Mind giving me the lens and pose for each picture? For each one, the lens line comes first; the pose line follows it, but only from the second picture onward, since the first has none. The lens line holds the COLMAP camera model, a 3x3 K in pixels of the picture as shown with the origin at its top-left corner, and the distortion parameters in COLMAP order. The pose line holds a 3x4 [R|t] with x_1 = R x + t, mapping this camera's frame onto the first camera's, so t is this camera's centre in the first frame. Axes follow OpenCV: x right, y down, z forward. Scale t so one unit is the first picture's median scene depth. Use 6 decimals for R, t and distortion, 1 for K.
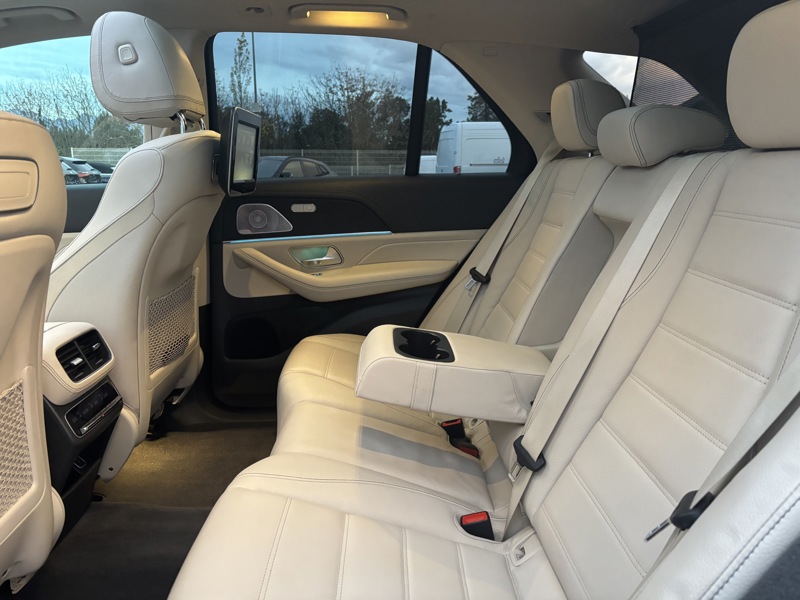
lens RADIAL K [[620.1, 0, 404.0], [0, 620.1, 304.5], [0, 0, 1]] dist [0.024825, -0.048416]
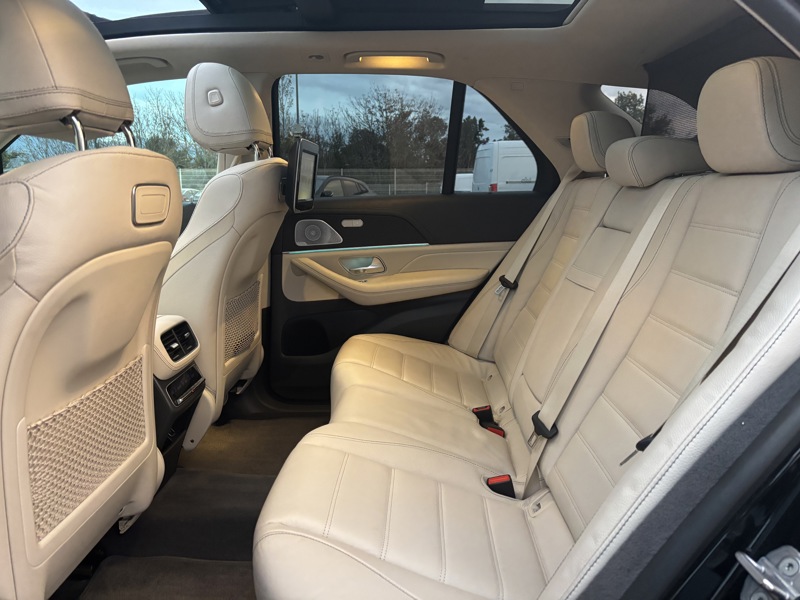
lens RADIAL K [[620.1, 0, 400.1], [0, 620.1, 294.4], [0, 0, 1]] dist [0.024825, -0.048416]
pose [[0.997898, 0.005429, -0.064581, -0.000149], [-0.008195, 0.999056, -0.042654, 0.027574], [0.064289, 0.043094, 0.997000, -0.146506]]
